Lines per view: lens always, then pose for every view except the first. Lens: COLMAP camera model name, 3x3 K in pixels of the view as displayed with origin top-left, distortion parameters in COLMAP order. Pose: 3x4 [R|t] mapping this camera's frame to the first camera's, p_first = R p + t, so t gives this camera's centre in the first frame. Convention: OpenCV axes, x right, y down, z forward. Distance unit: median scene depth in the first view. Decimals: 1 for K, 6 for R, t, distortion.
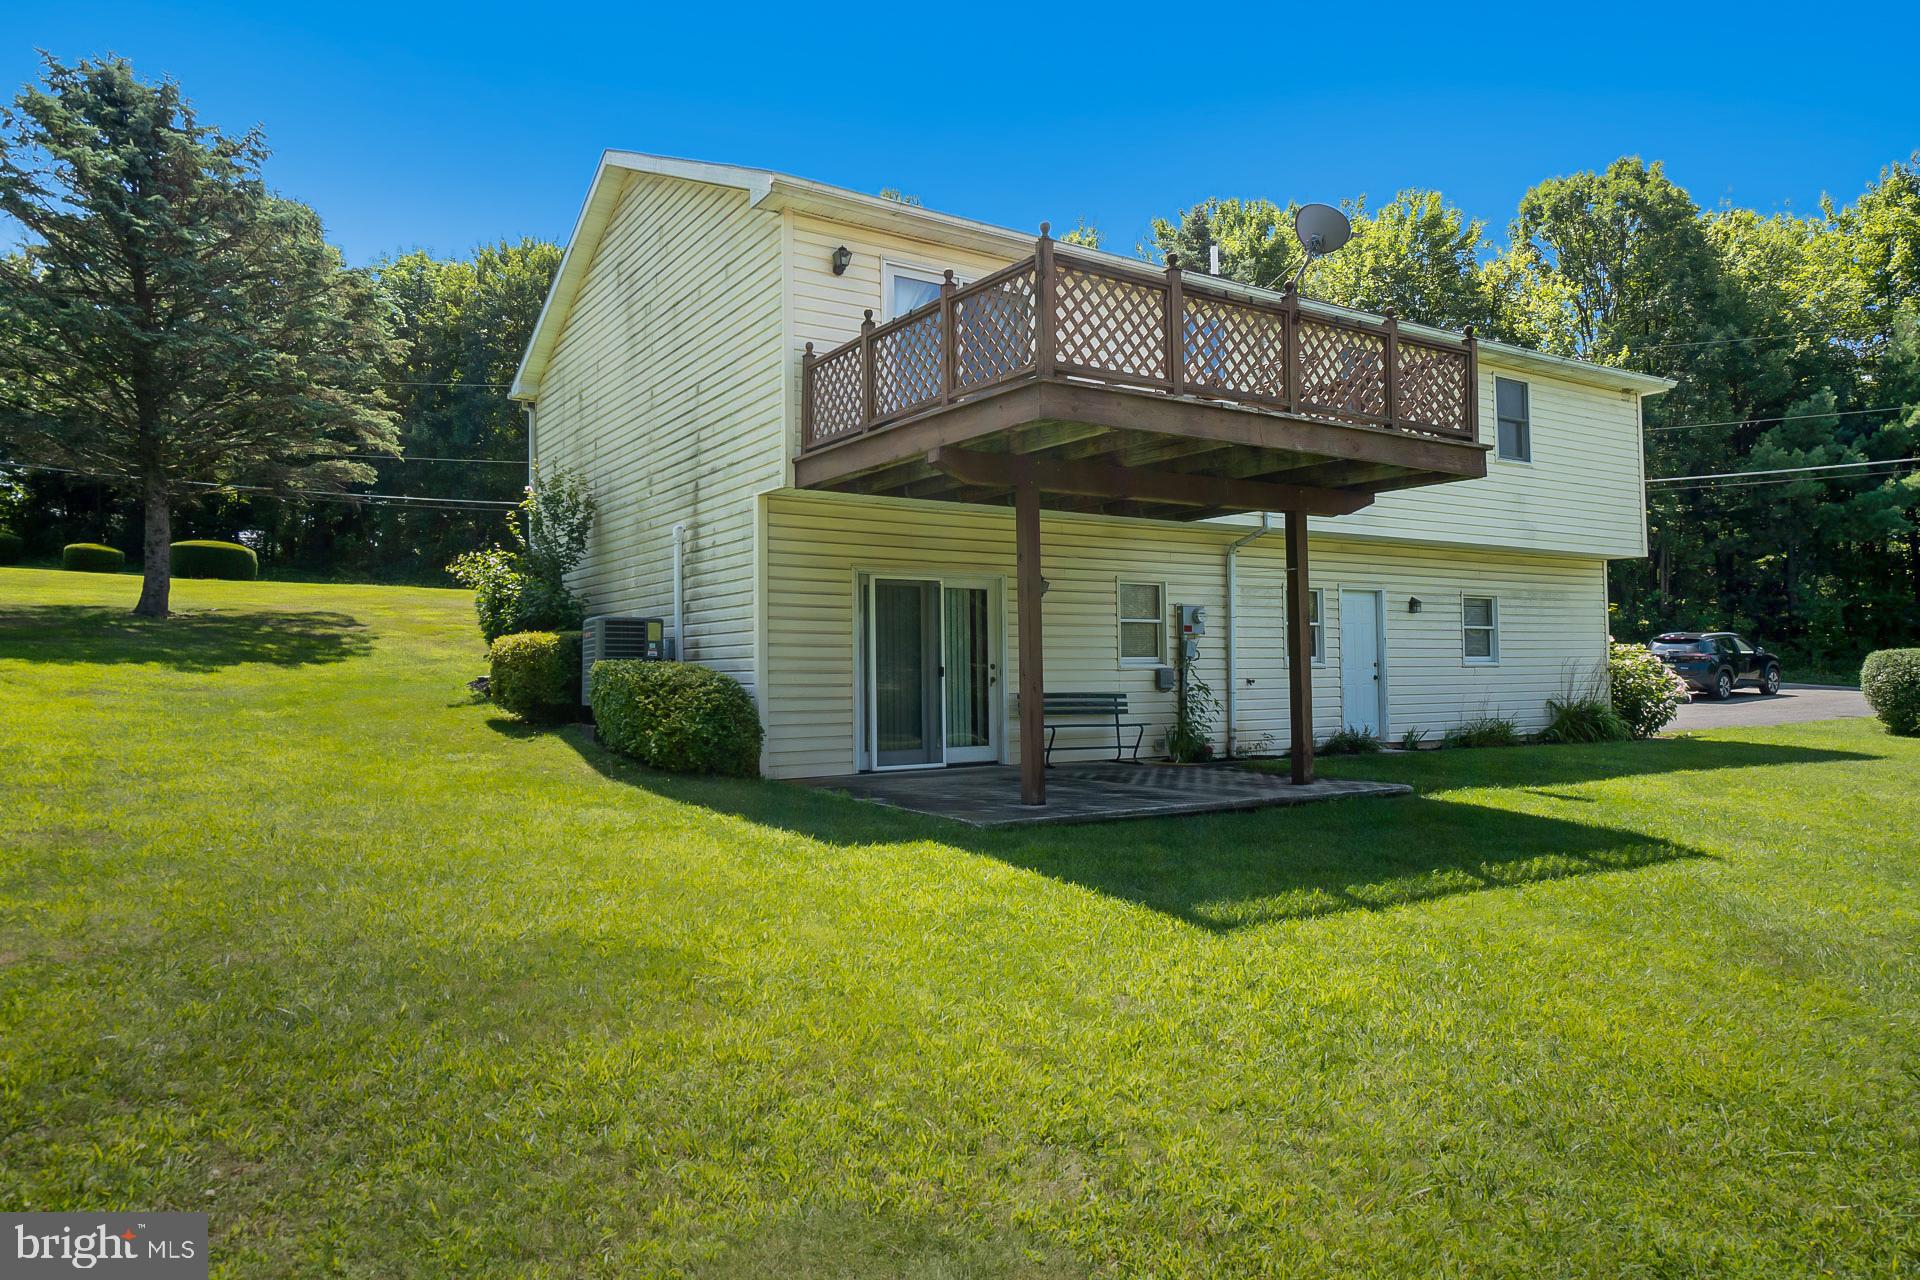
lens RADIAL K [[1239.4, 0, 960.0], [0, 1239.4, 640.0], [0, 0, 1]] dist [0.000534, 0.000757]
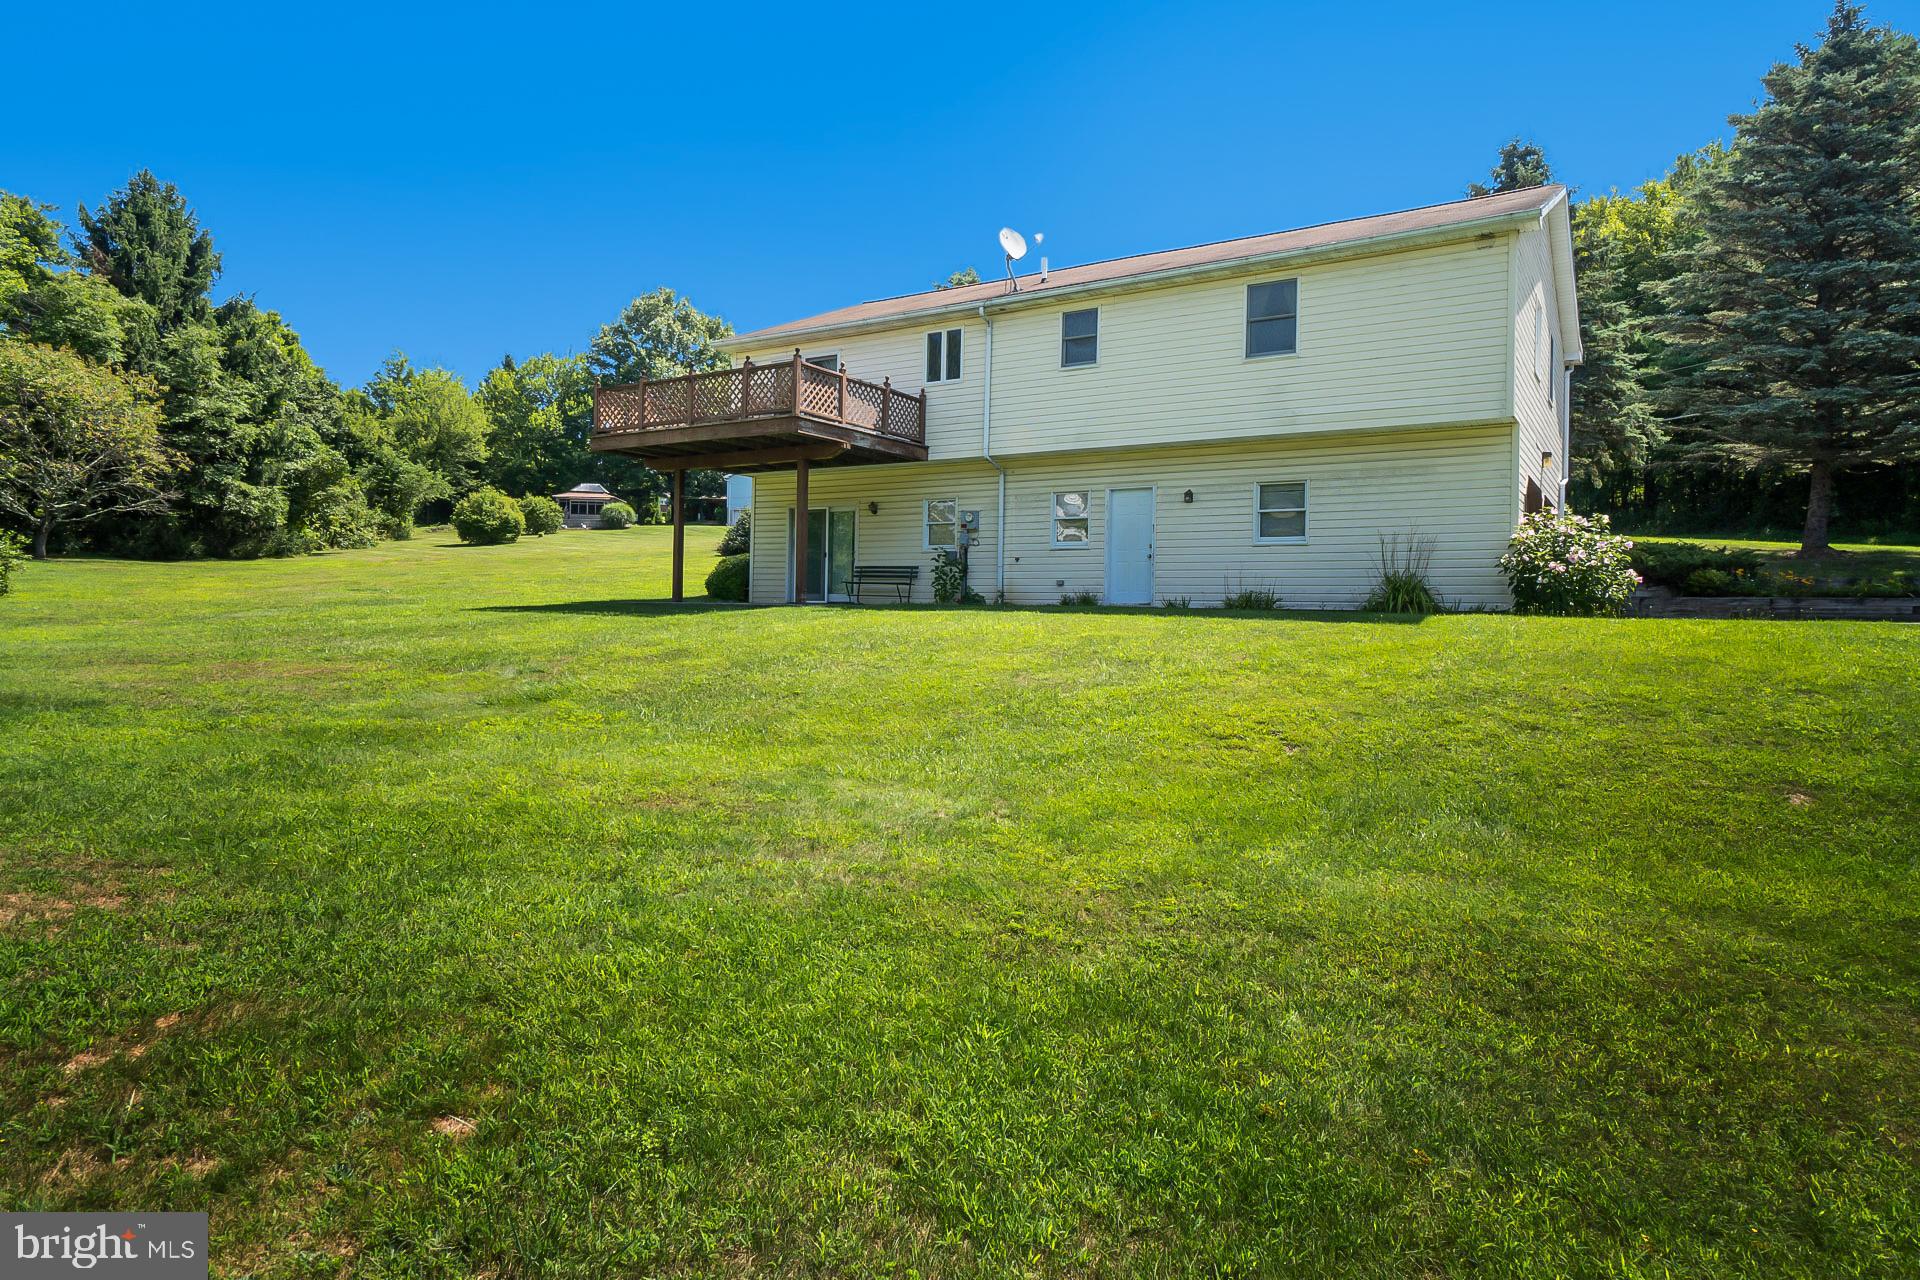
lens RADIAL K [[1079.0, 0, 958.7], [0, 1079.0, 618.7], [0, 0, 1]] dist [-0.001626, 0.000695]
pose [[0.427789, 0.022893, -0.903589, 1.258449], [0.006868, 0.999568, 0.028576, 0.061614], [0.903852, -0.018430, 0.427447, 0.355973]]
